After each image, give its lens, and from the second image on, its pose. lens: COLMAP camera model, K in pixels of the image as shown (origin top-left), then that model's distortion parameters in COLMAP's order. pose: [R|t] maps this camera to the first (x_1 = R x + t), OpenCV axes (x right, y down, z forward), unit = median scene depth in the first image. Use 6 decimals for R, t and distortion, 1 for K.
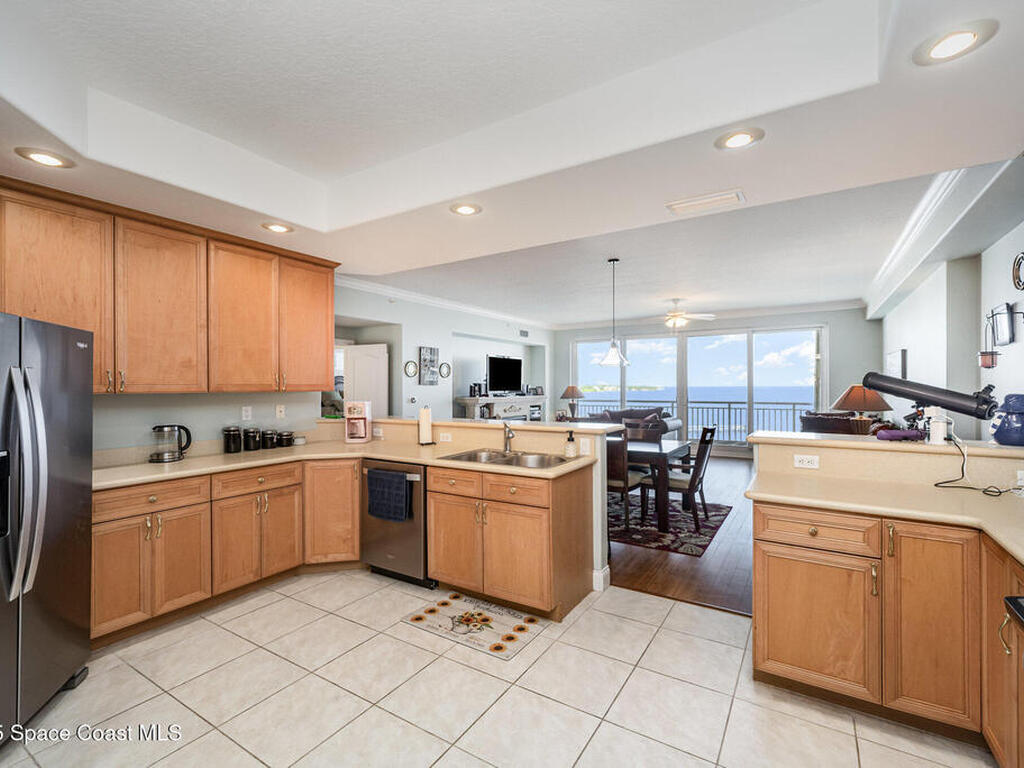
lens RADIAL K [[470.3, 0, 512.0], [0, 470.3, 384.0], [0, 0, 1]] dist [-0.000604, 0.000183]
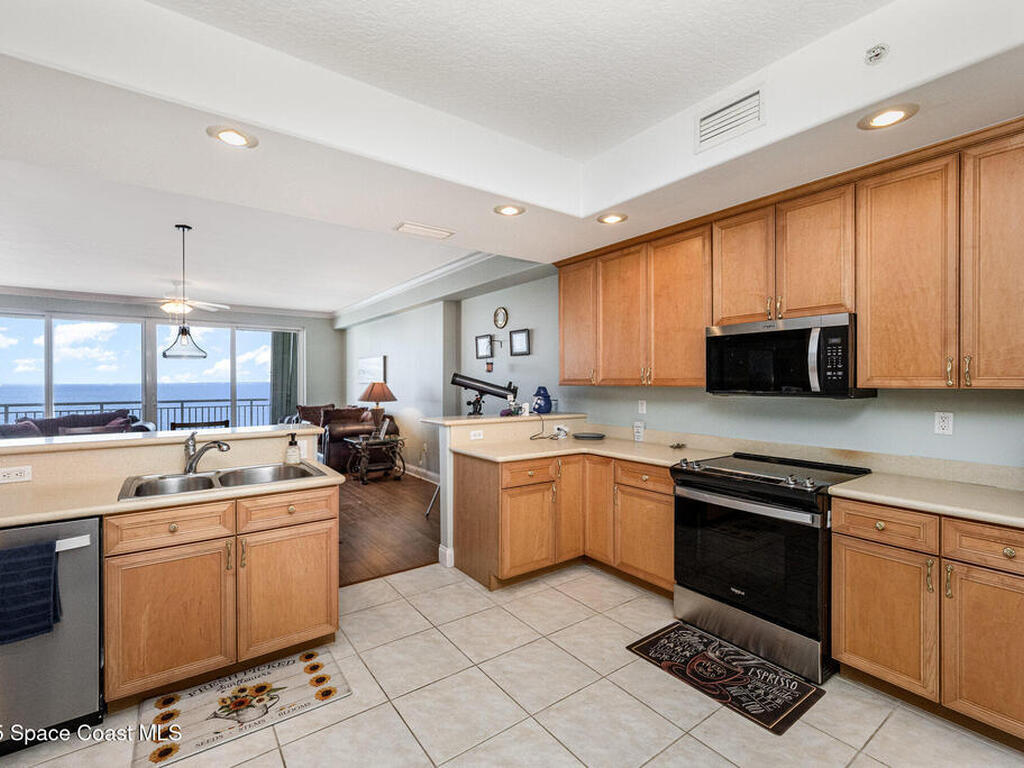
lens RADIAL K [[470.3, 0, 512.0], [0, 470.3, 384.0], [0, 0, 1]] dist [-0.000604, 0.000183]
pose [[0.368710, -0.001879, 0.929543, -0.586272], [-0.004069, 0.999985, 0.003635, 0.002404], [-0.929536, -0.005123, 0.368697, 0.325879]]
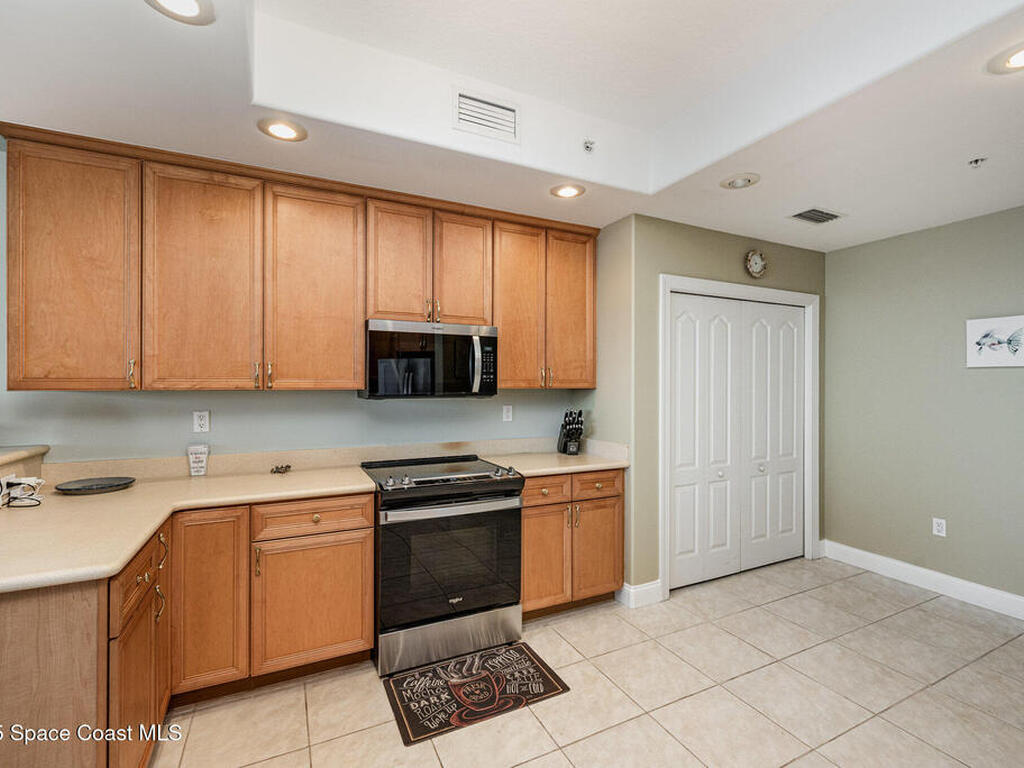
lens RADIAL K [[480.3, 0, 512.0], [0, 480.3, 384.0], [0, 0, 1]] dist [0.002926, 0.000140]
pose [[-0.853442, 0.001441, 0.521186, -0.188563], [-0.000755, 0.999992, -0.004002, 0.003731], [-0.521187, -0.003809, -0.853434, 0.898344]]
